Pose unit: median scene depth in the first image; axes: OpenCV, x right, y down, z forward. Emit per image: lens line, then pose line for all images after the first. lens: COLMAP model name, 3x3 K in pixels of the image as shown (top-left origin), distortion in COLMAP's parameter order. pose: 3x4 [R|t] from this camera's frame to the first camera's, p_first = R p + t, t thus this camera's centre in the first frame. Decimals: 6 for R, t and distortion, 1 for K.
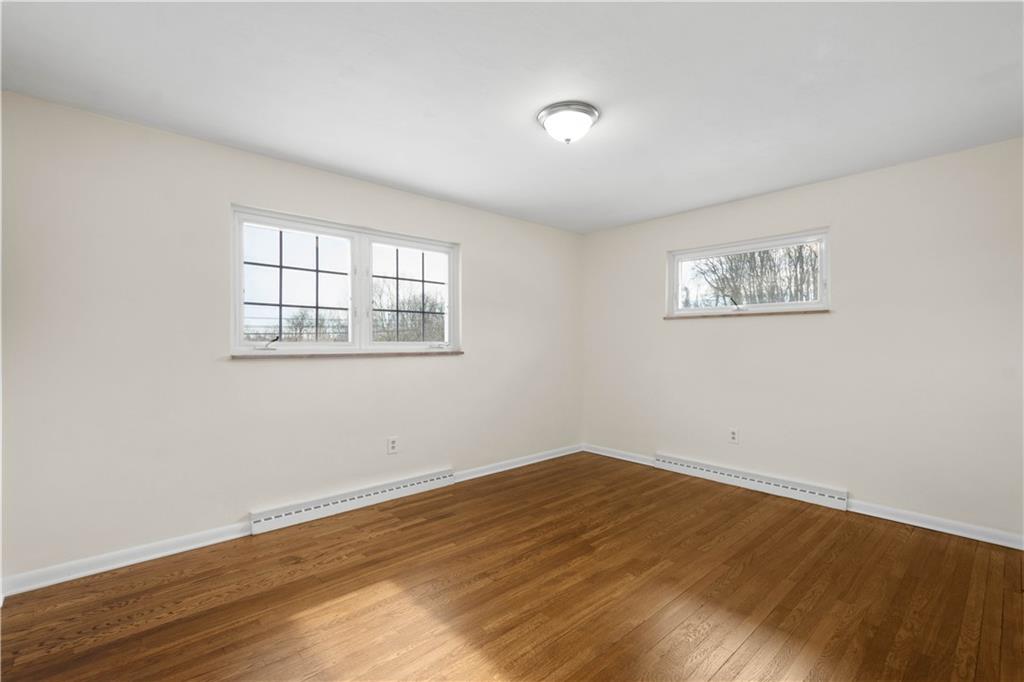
lens RADIAL K [[455.5, 0, 504.1], [0, 455.5, 345.7], [0, 0, 1]] dist [0.013037, -0.003094]
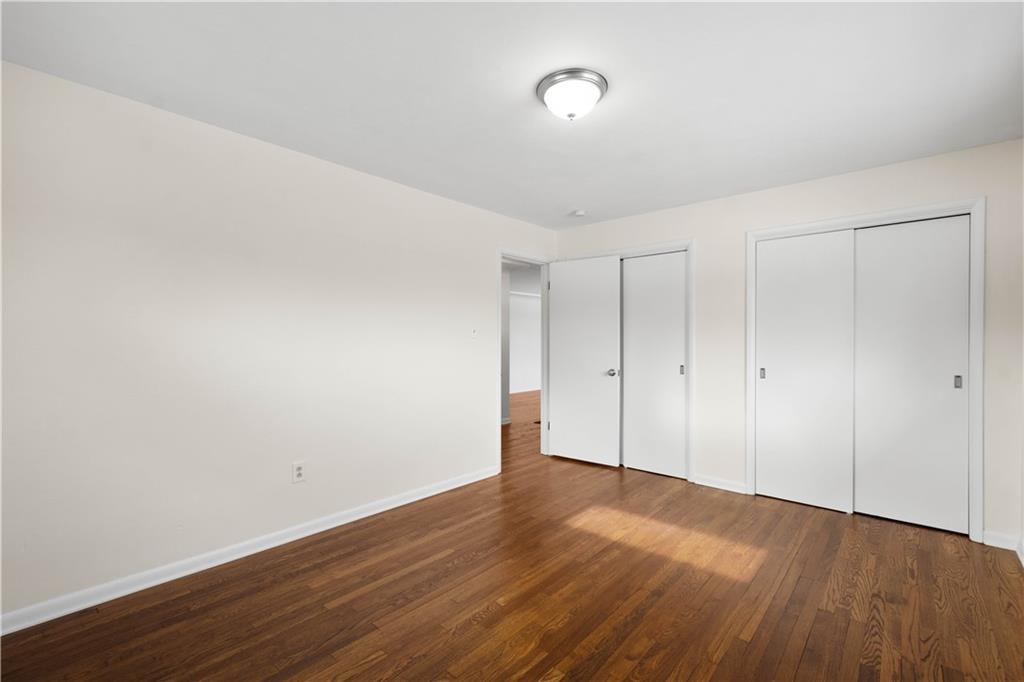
lens RADIAL K [[455.5, 0, 512.5], [0, 455.5, 342.1], [0, 0, 1]] dist [0.013037, -0.003094]
pose [[-0.991035, -0.001465, -0.133597, 0.384810], [-0.002676, 0.999957, 0.008882, -0.015972], [0.133578, 0.009160, -0.990996, 1.938085]]
